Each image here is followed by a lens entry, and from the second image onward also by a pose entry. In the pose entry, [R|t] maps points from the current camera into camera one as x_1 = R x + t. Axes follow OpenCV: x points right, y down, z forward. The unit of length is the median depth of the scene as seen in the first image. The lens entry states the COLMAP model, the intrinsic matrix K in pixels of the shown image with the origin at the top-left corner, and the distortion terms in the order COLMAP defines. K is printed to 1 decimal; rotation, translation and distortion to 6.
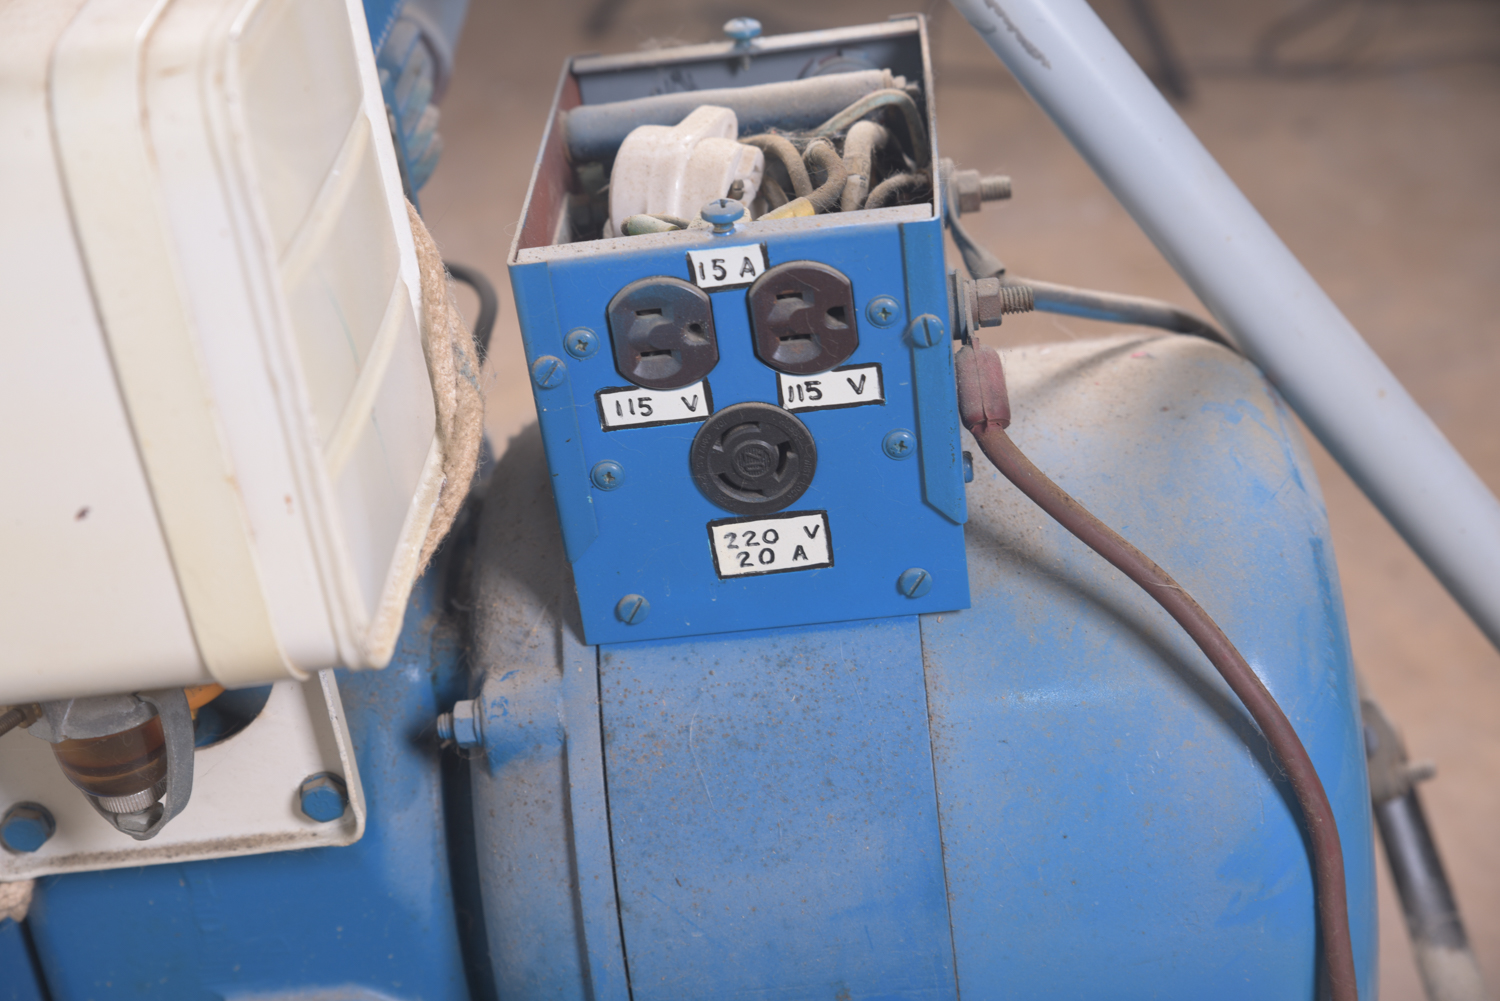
lens RADIAL K [[2687.1, 0, 710.8], [0, 2687.1, 499.0], [0, 0, 1]] dist [0.152159, 0.000000]
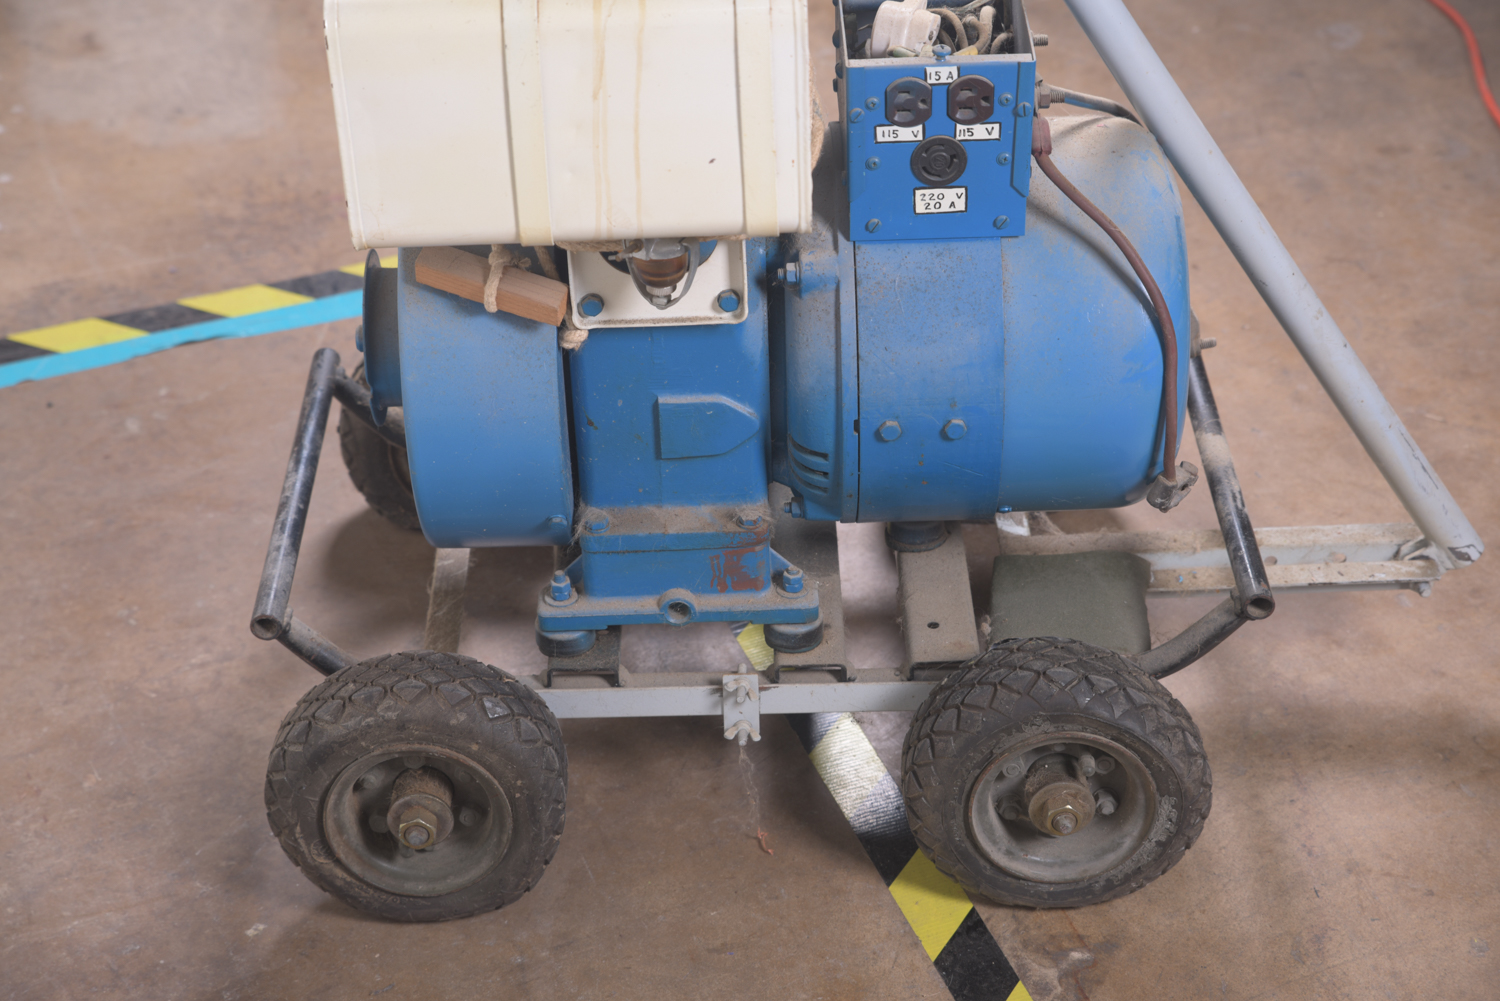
lens RADIAL K [[2687.1, 0, 718.6], [0, 2687.1, 474.5], [0, 0, 1]] dist [0.152159, 0.000000]
pose [[0.993954, 0.063672, 0.089446, -0.343824], [-0.071480, 0.993642, 0.086988, 0.061343], [-0.083339, -0.092856, 0.992186, -1.216505]]
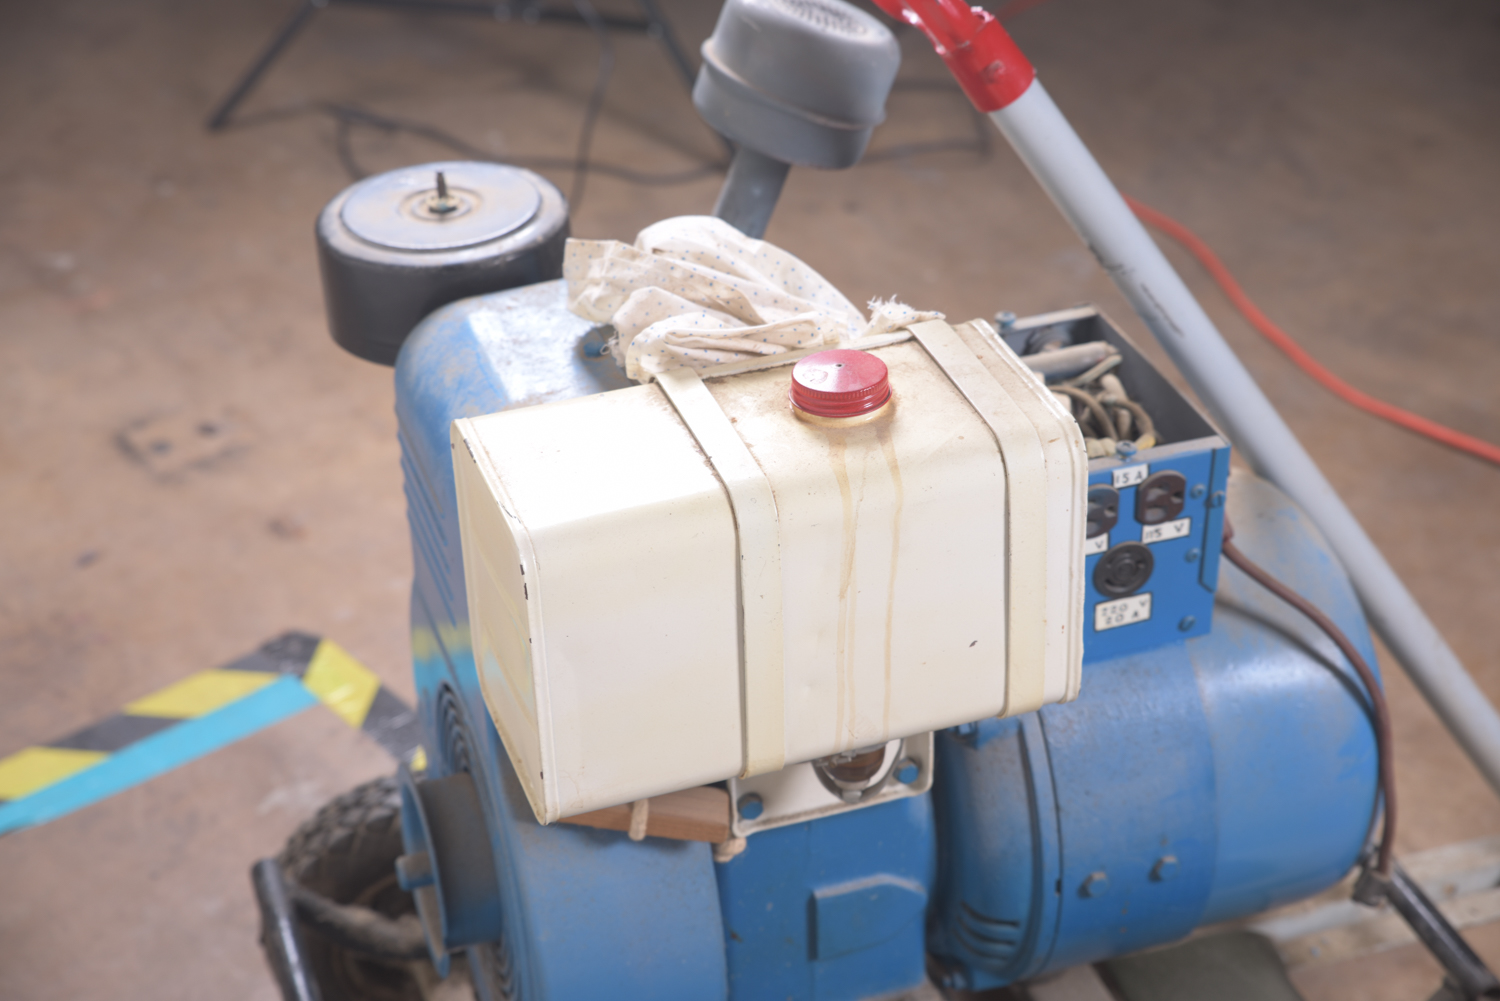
lens RADIAL K [[2687.1, 0, 753.1], [0, 2687.1, 497.8], [0, 0, 1]] dist [0.152159, 0.000000]
pose [[0.936564, -0.086460, 0.339666, -0.860279], [0.075445, 0.996110, 0.045526, -0.169405], [-0.342281, -0.017012, 0.939444, -0.700700]]
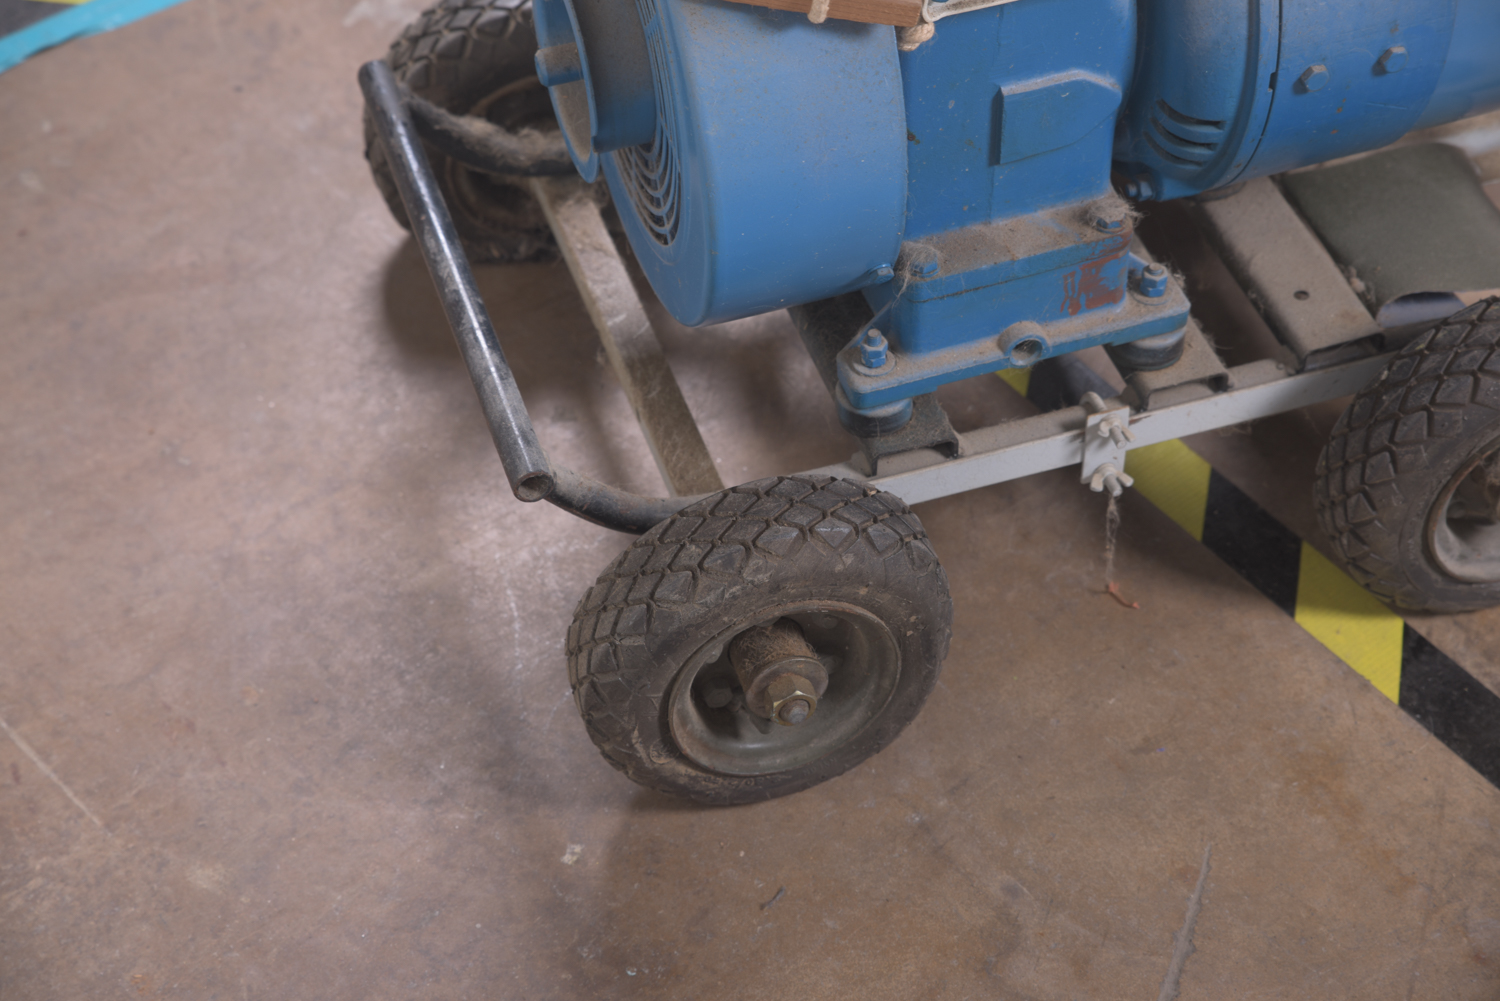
lens RADIAL K [[2687.1, 0, 751.9], [0, 2687.1, 505.8], [0, 0, 1]] dist [0.152159, 0.000000]
pose [[0.937431, -0.169516, 0.304119, -0.915437], [0.072087, 0.949042, 0.306794, -0.088838], [-0.340628, -0.265675, 0.901881, -0.500272]]
